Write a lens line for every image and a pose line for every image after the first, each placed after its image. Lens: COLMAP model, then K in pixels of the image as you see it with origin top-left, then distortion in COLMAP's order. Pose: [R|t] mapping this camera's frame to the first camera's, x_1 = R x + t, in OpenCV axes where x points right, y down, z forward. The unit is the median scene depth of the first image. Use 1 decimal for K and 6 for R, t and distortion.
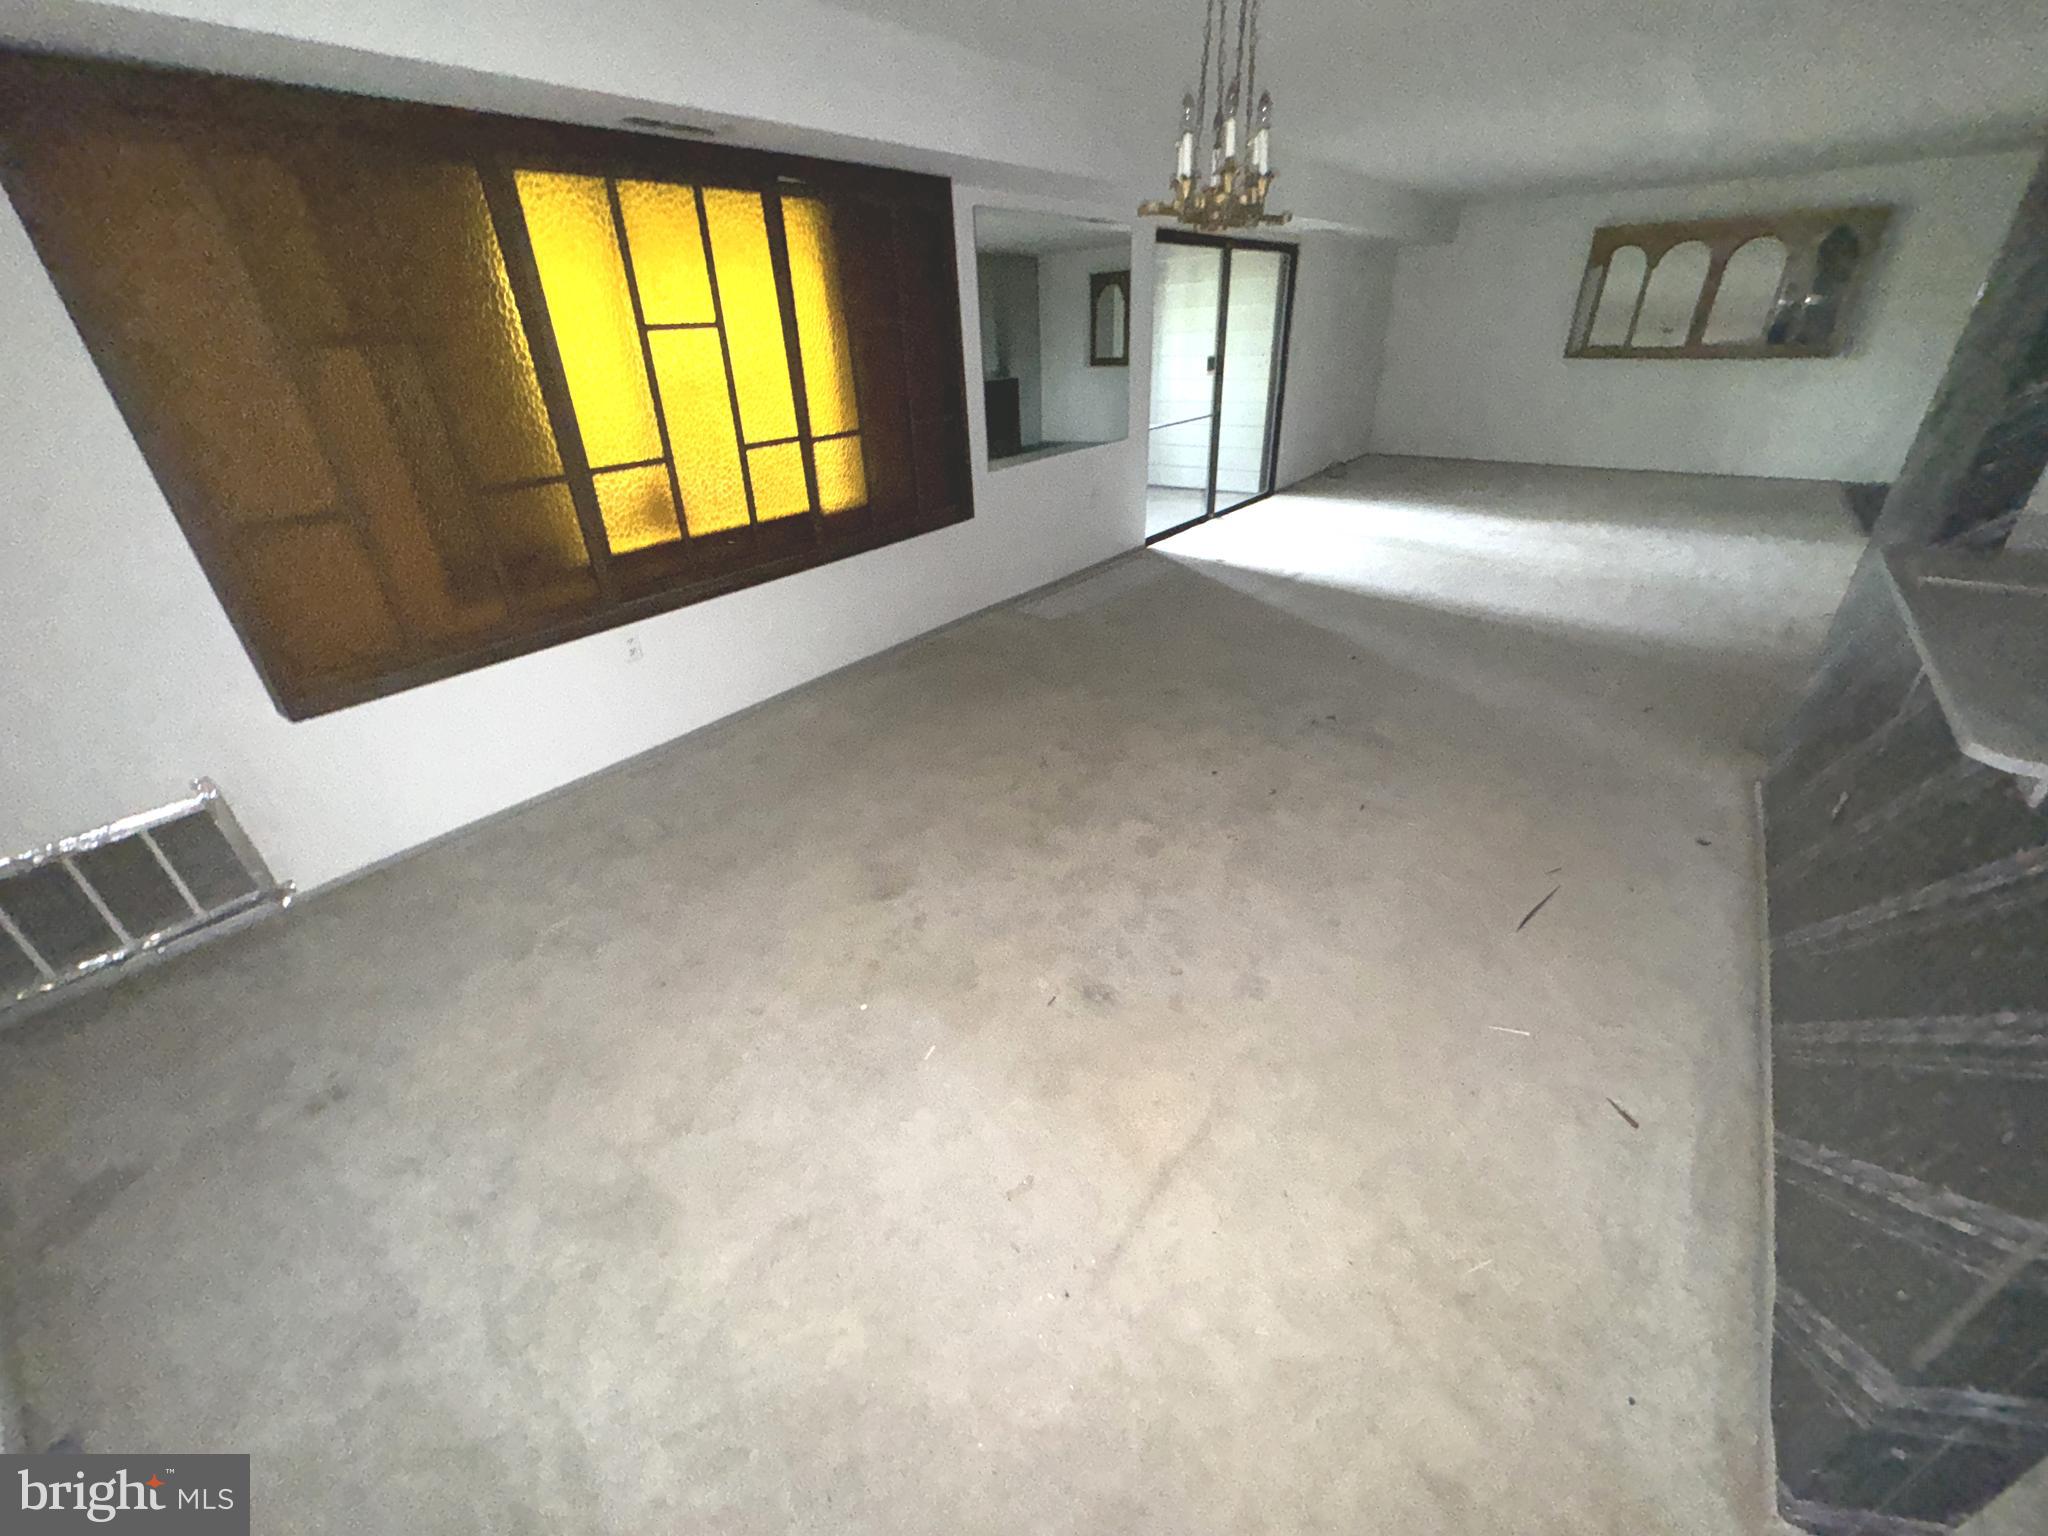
lens RADIAL K [[819.2, 0, 1022.9], [0, 819.2, 768.7], [0, 0, 1]] dist [-0.002721, 0.000614]
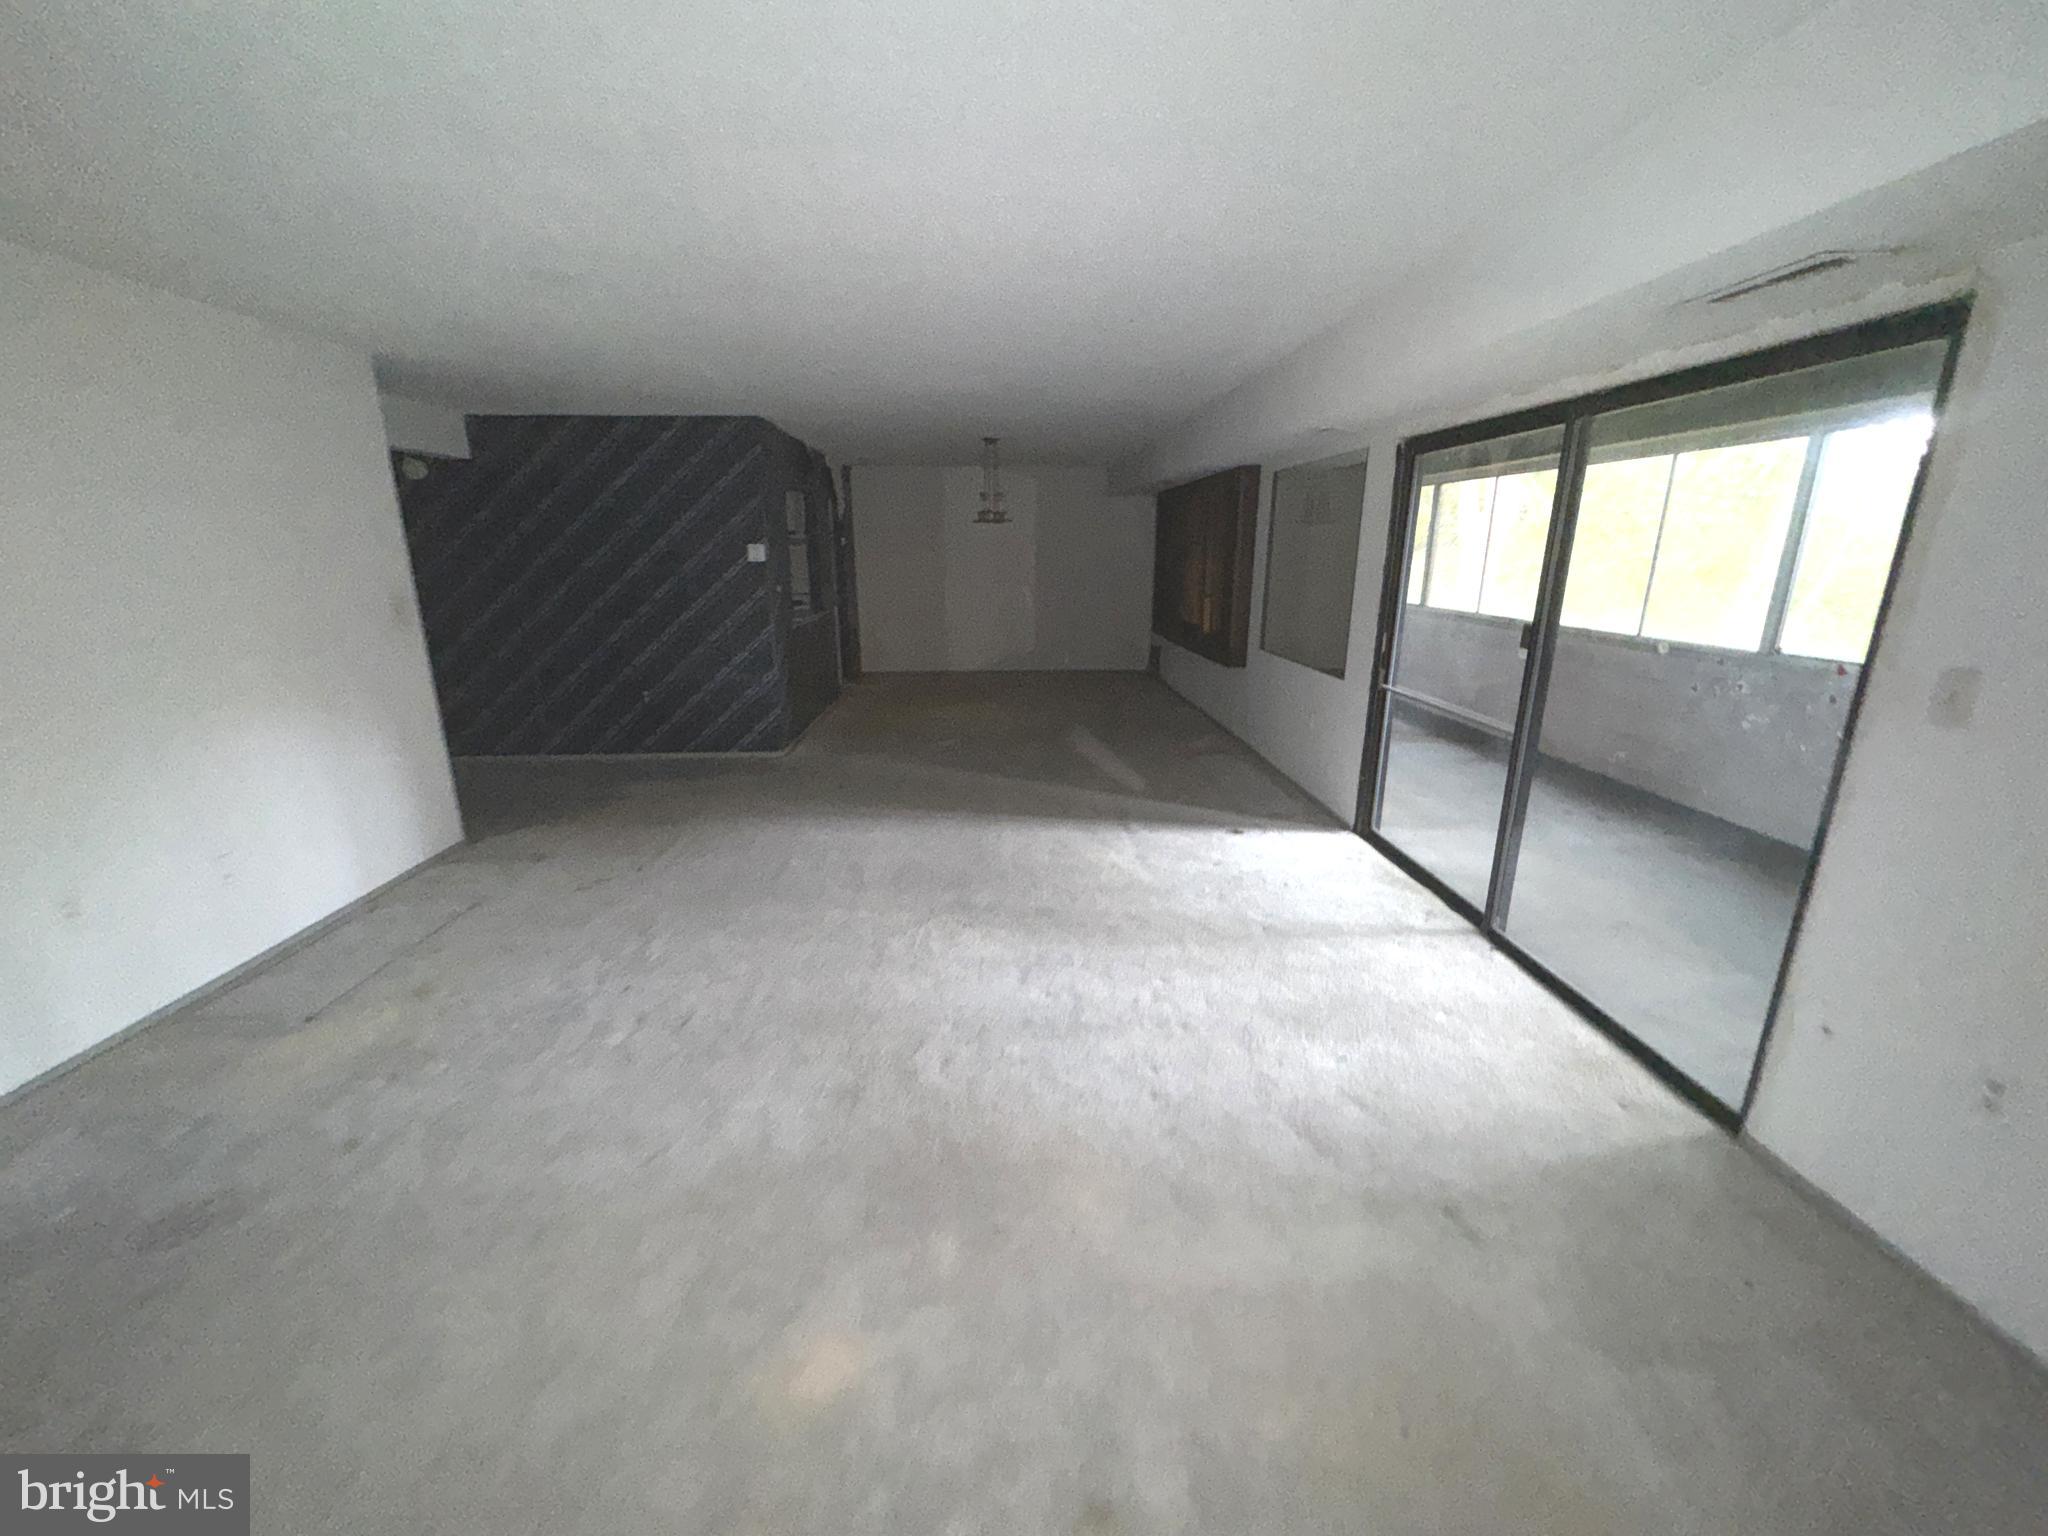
lens RADIAL K [[819.2, 0, 1022.9], [0, 819.2, 768.7], [0, 0, 1]] dist [-0.002721, 0.000614]
pose [[-0.766696, 0.213162, -0.605590, 1.122630], [-0.272036, 0.746543, 0.607182, -0.940606], [0.581528, 0.630266, -0.514383, 1.627126]]
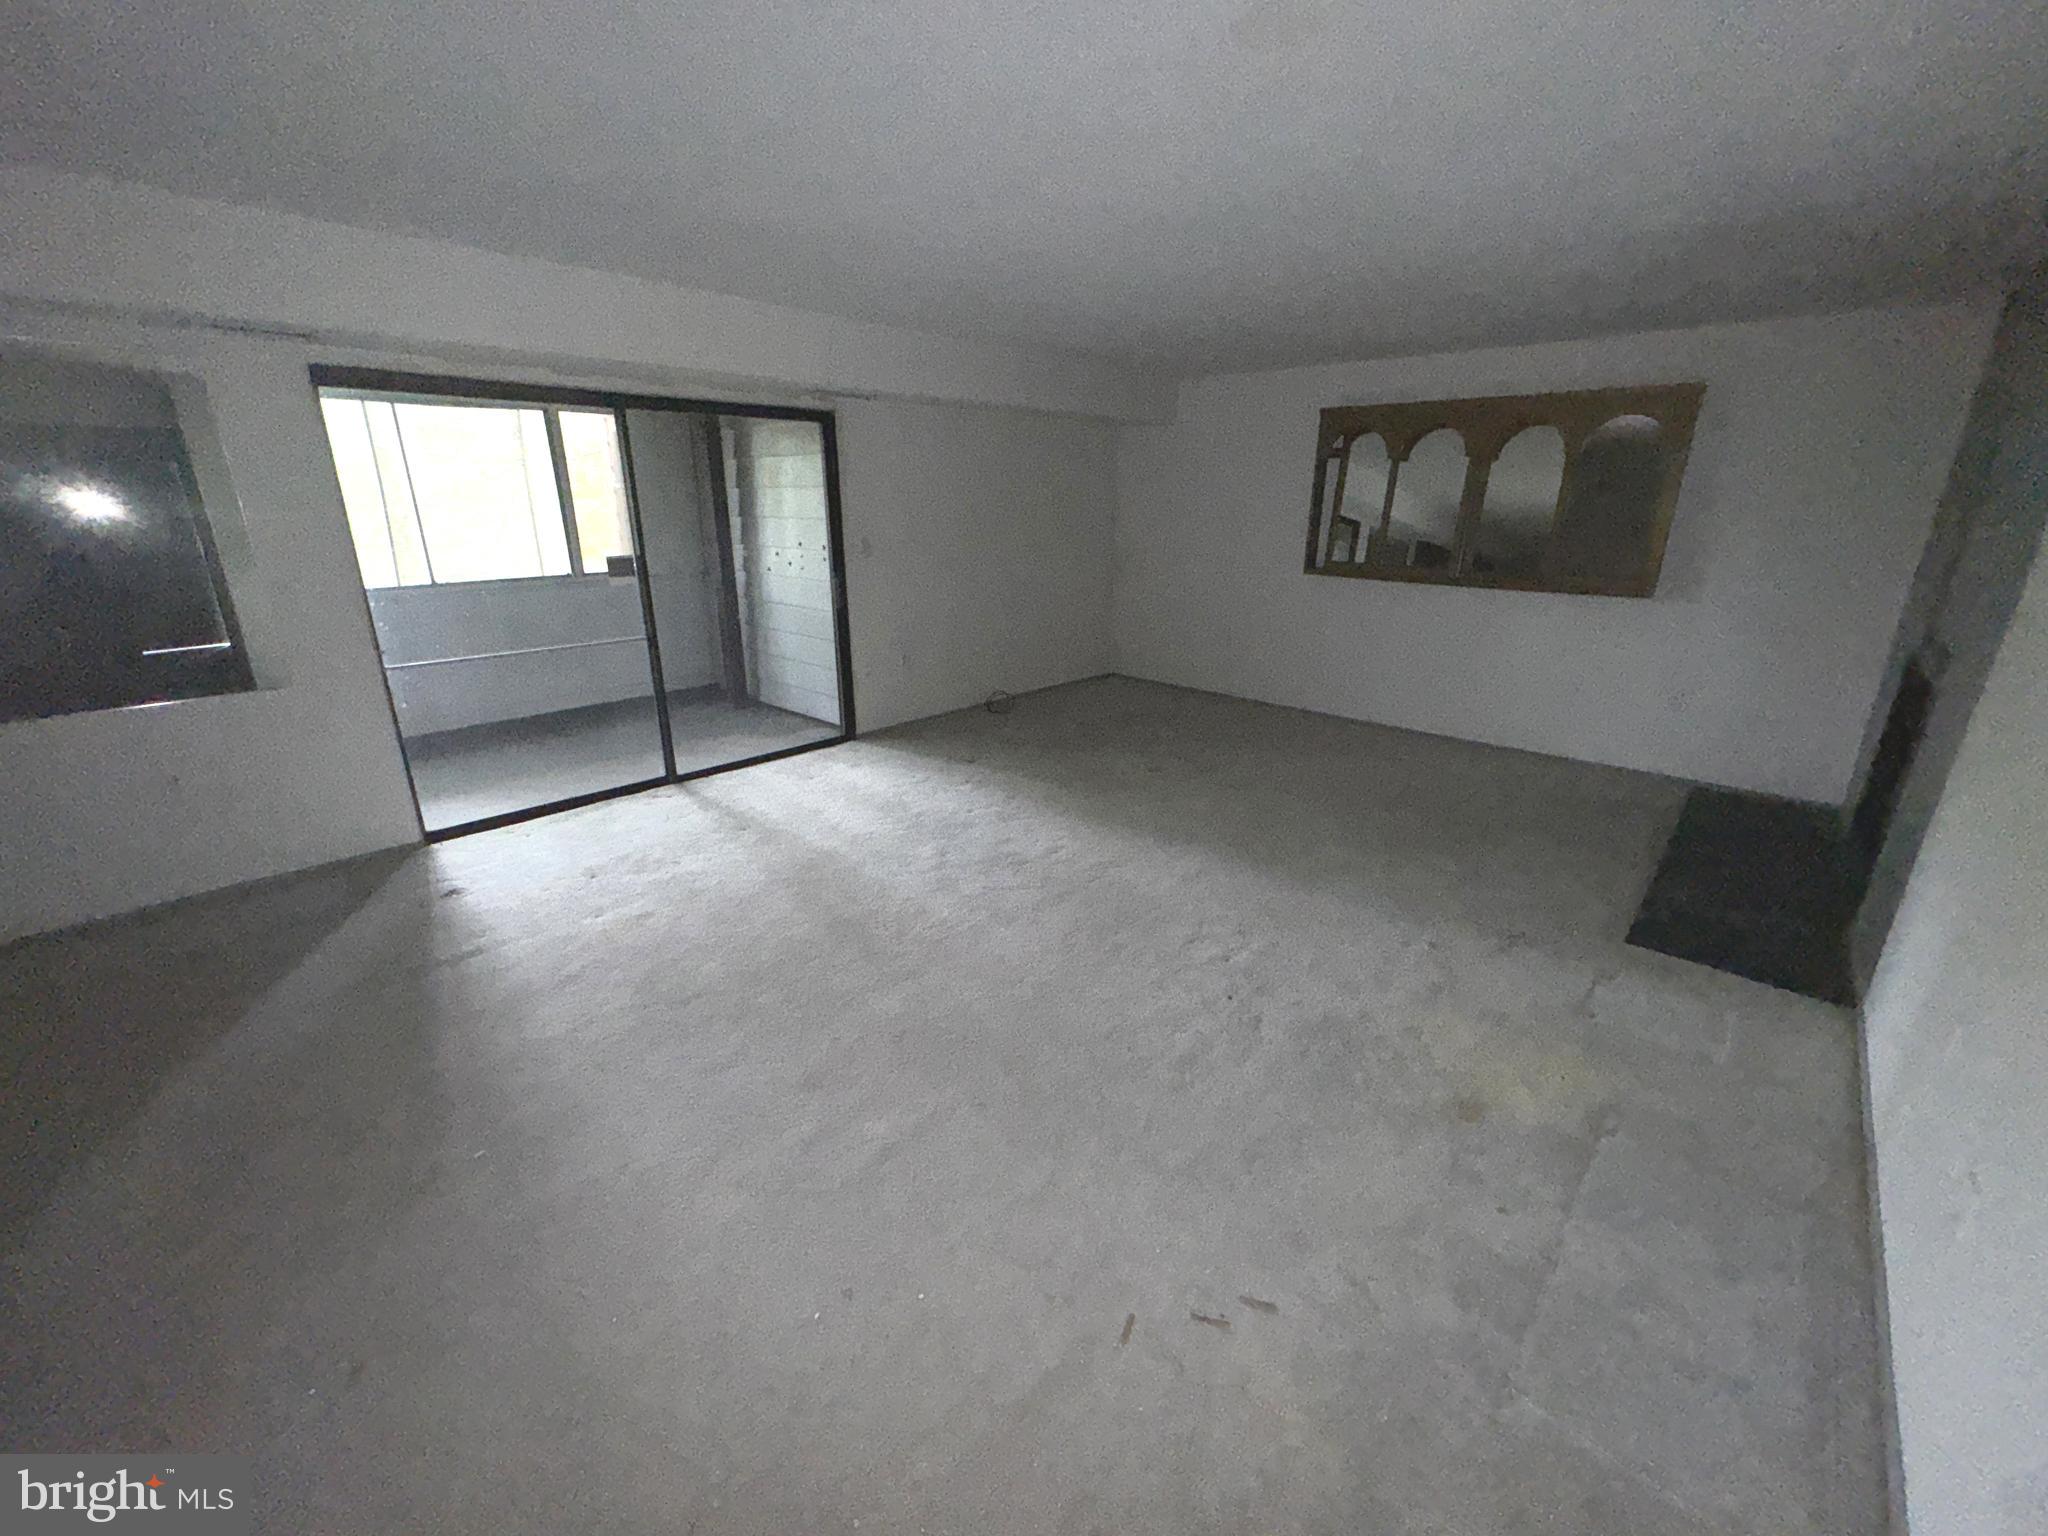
lens RADIAL K [[819.2, 0, 1022.9], [0, 819.2, 768.7], [0, 0, 1]] dist [-0.002721, 0.000614]
pose [[0.995279, 0.064315, -0.072684, 0.885468], [-0.076288, 0.981387, -0.176235, -0.352189], [0.059997, 0.180948, 0.981661, 0.576298]]
